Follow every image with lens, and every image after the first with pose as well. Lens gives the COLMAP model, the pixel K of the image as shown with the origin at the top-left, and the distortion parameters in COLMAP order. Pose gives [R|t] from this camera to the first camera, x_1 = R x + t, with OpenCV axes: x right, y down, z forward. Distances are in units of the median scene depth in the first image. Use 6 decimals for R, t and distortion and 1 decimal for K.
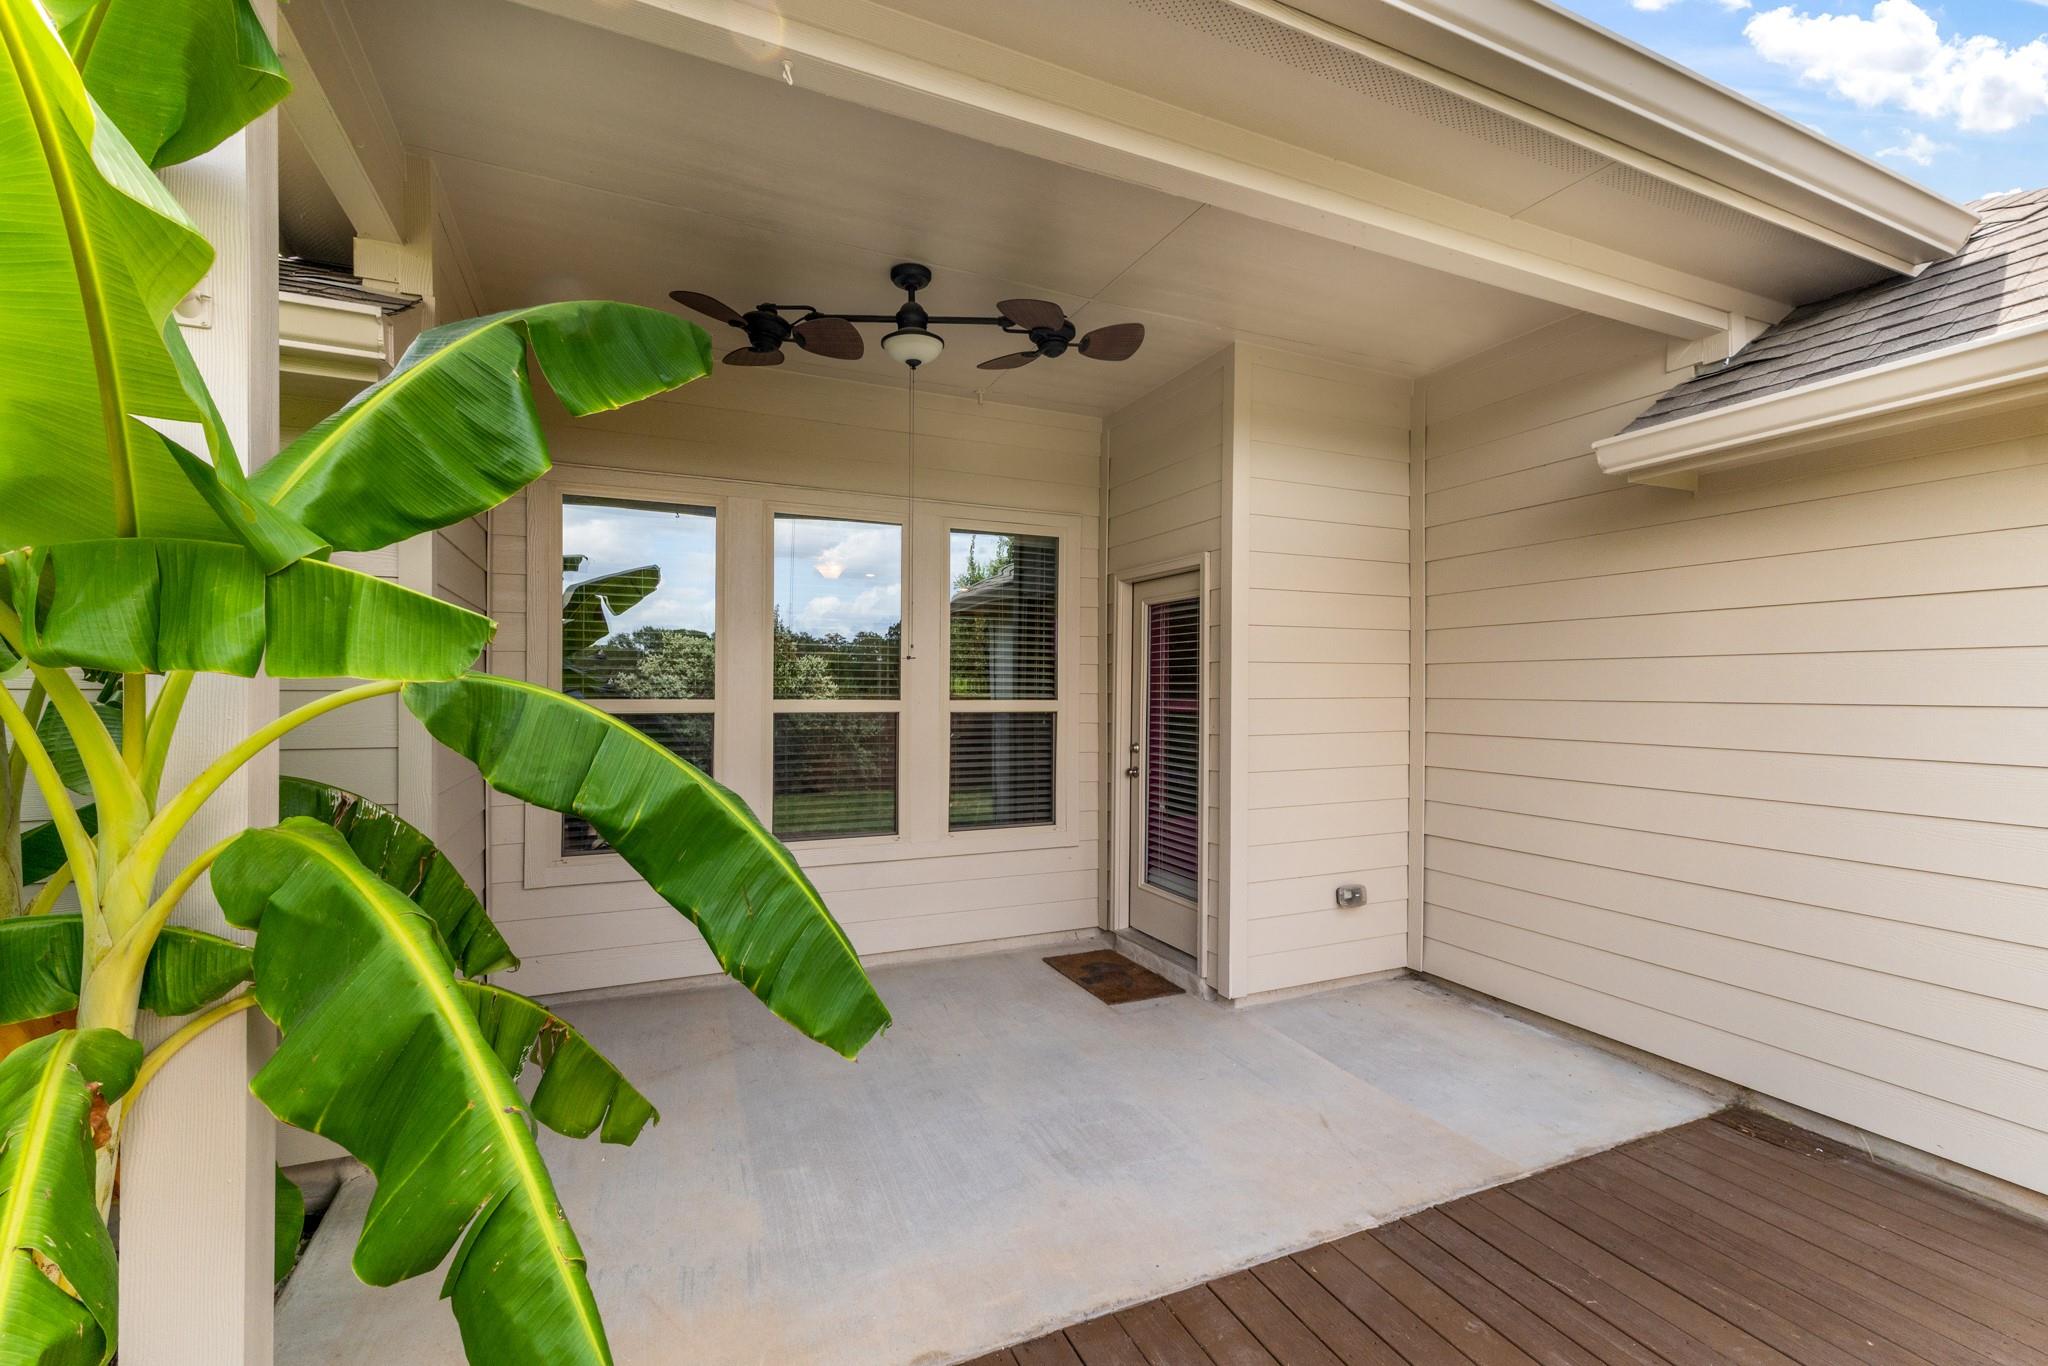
lens RADIAL K [[871.9, 0, 1017.6], [0, 871.9, 683.5], [0, 0, 1]] dist [0.012305, -0.000194]
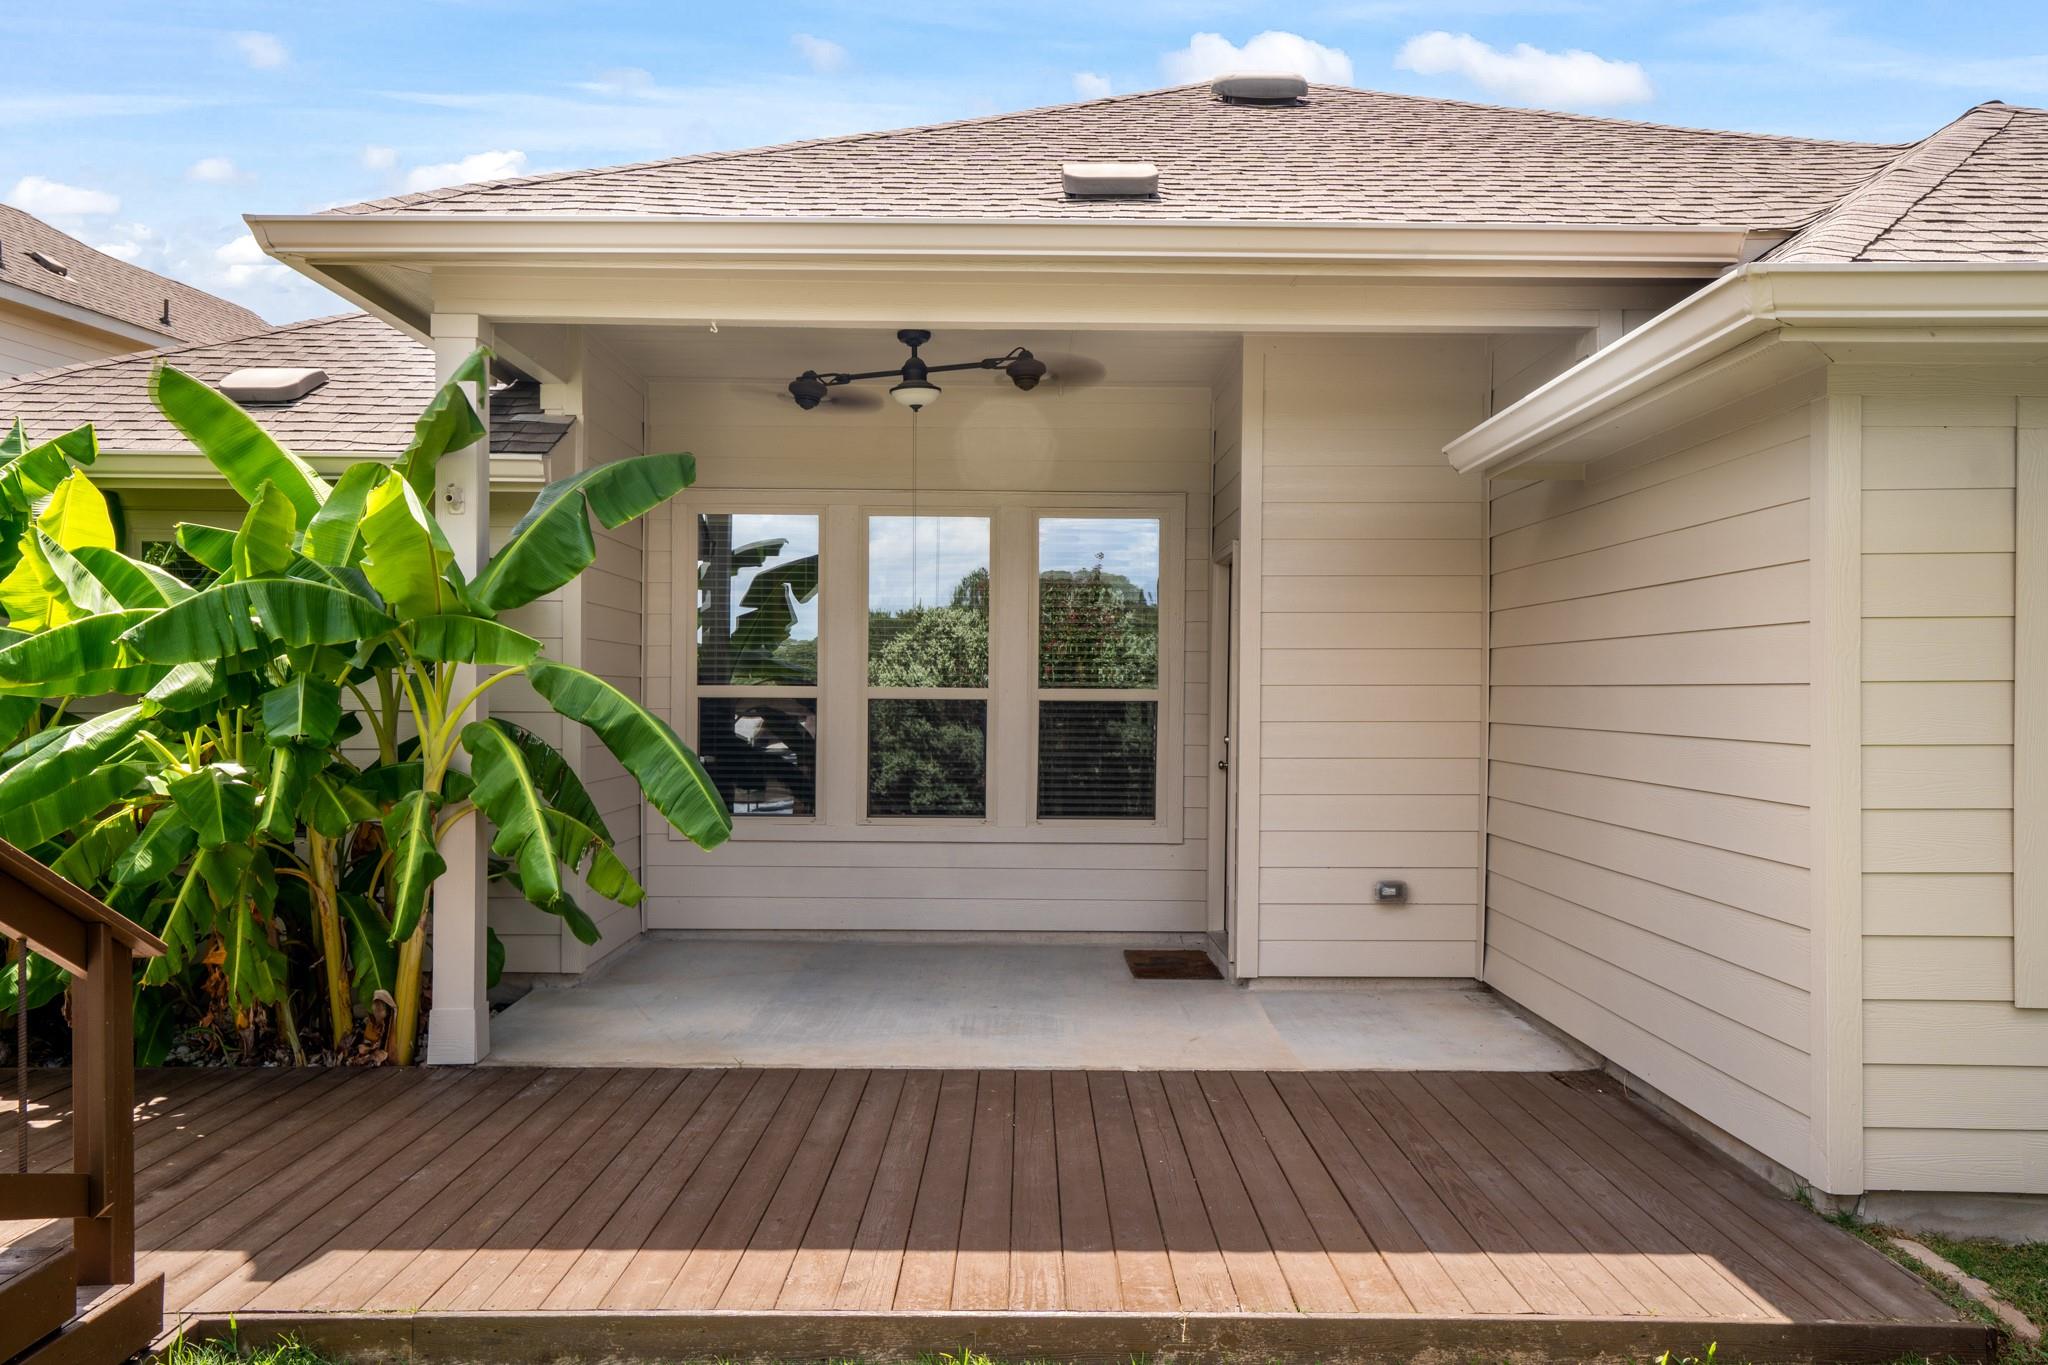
lens RADIAL K [[1591.4, 0, 1024.0], [0, 1591.4, 682.5], [0, 0, 1]] dist [0.055405, -0.000012]
pose [[0.911853, 0.000326, -0.410517, 1.844904], [-0.000632, 1.000000, -0.000611, 0.036210], [0.410516, 0.000816, 0.911853, -1.912176]]
